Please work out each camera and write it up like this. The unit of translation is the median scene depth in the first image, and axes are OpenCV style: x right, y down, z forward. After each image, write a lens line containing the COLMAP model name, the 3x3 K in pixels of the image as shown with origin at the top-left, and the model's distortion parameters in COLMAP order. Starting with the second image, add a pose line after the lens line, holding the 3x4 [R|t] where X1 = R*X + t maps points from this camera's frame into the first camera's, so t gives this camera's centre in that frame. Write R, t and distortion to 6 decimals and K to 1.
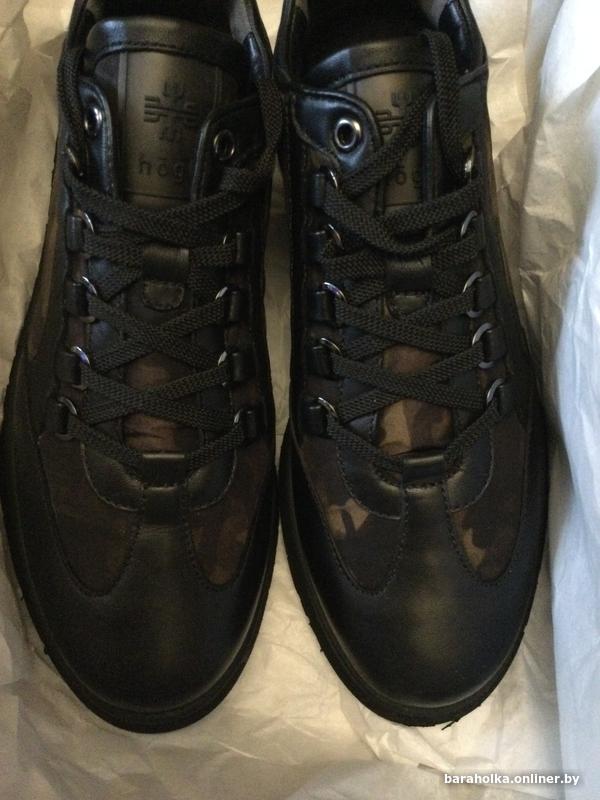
lens RADIAL K [[736.0, 0, 300.0], [0, 736.0, 400.0], [0, 0, 1]] dist [0.100872, -0.250243]
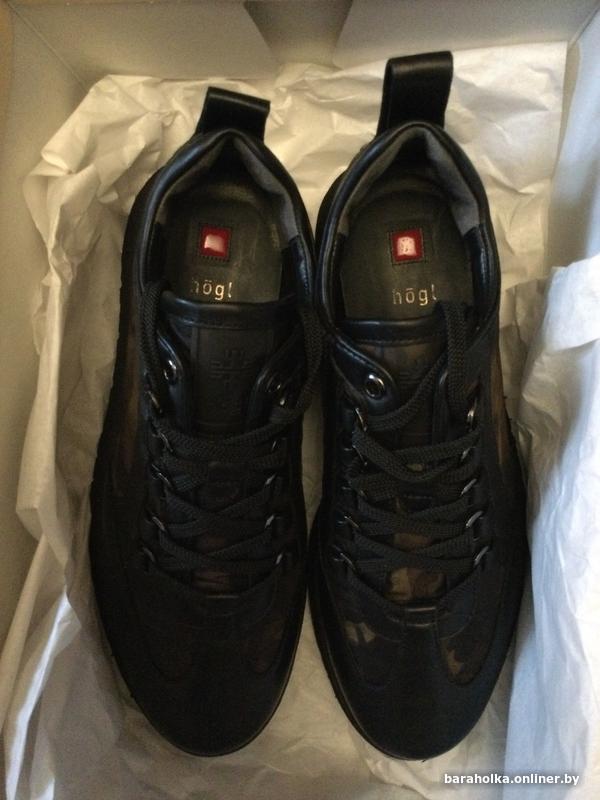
lens RADIAL K [[736.0, 0, 300.0], [0, 736.0, 400.0], [0, 0, 1]] dist [0.100872, -0.250243]
pose [[0.998696, 0.041542, -0.029659, -0.019189], [-0.033108, 0.969451, 0.243042, -0.531195], [0.038849, -0.241743, 0.969562, -0.169399]]
